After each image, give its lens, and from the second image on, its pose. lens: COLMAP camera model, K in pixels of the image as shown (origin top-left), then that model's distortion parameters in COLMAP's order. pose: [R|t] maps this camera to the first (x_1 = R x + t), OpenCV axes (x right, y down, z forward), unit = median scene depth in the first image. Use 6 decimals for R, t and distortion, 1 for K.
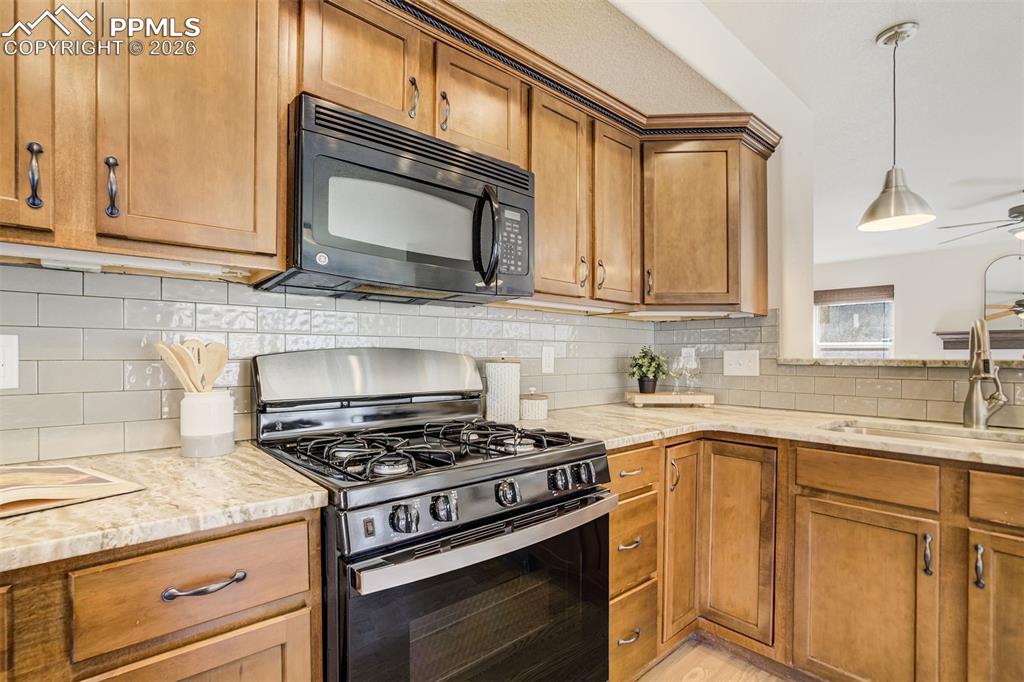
lens RADIAL K [[492.9, 0, 516.4], [0, 492.9, 360.7], [0, 0, 1]] dist [0.000224, 0.000489]
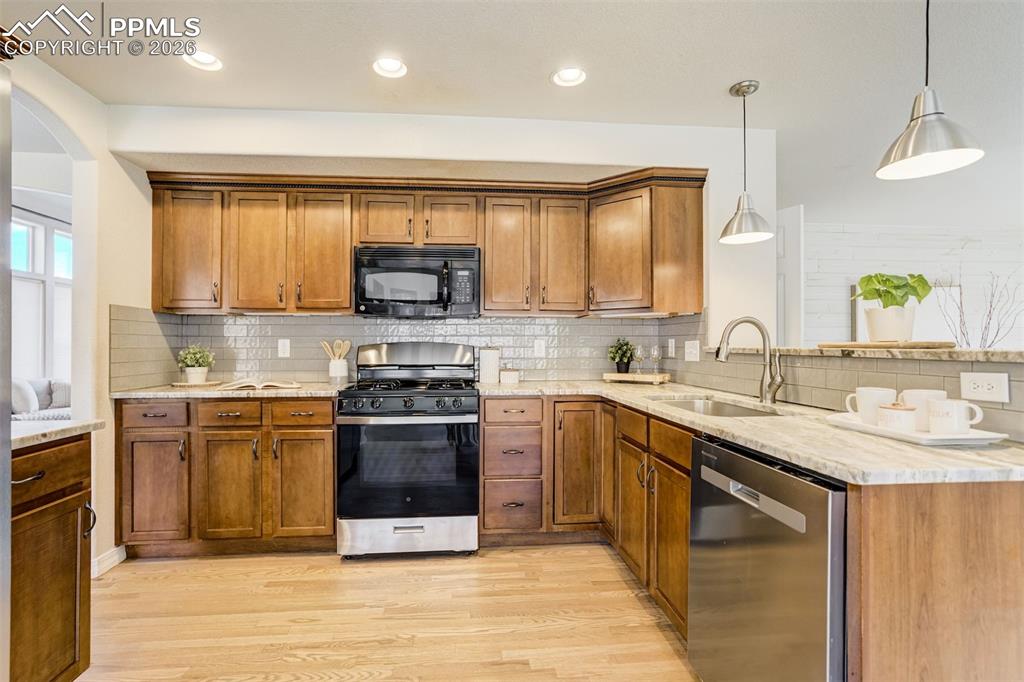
lens RADIAL K [[477.6, 0, 501.9], [0, 477.6, 347.2], [0, 0, 1]] dist [-0.022074, 0.000301]
pose [[0.805974, -0.001447, -0.591949, 0.895180], [-0.002576, 0.999979, -0.005952, 0.003874], [0.591945, 0.006322, 0.805953, -0.296695]]
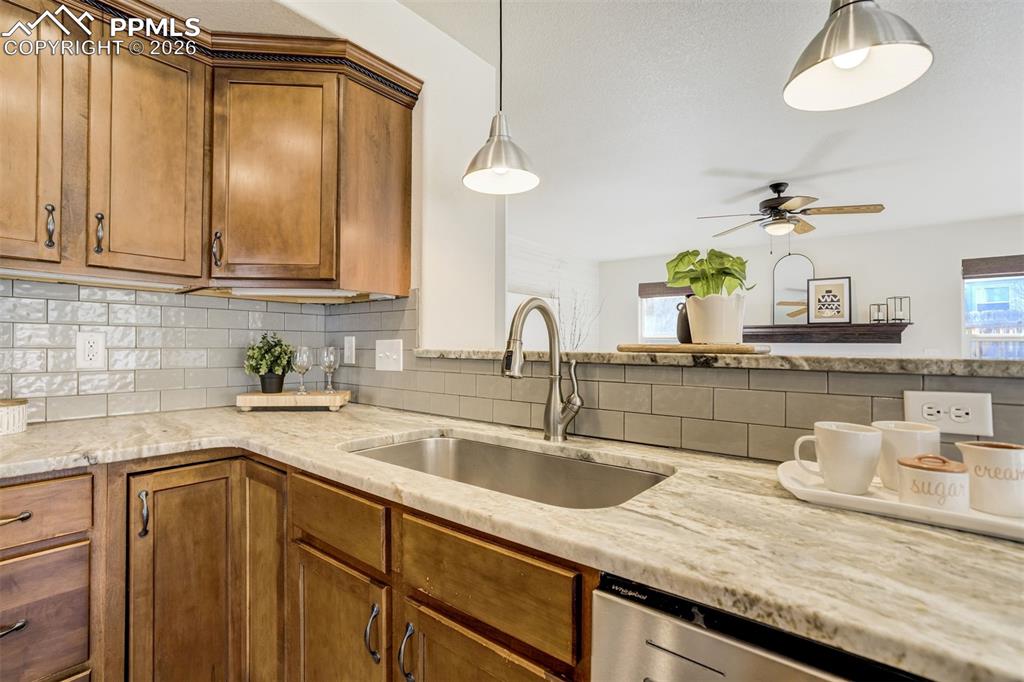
lens RADIAL K [[477.6, 0, 501.9], [0, 477.6, 347.2], [0, 0, 1]] dist [-0.022074, 0.000301]
pose [[0.988704, 0.004378, 0.149821, 0.597702], [-0.003027, 0.999953, -0.009247, -0.002065], [-0.149854, 0.008689, 0.988670, 0.213343]]
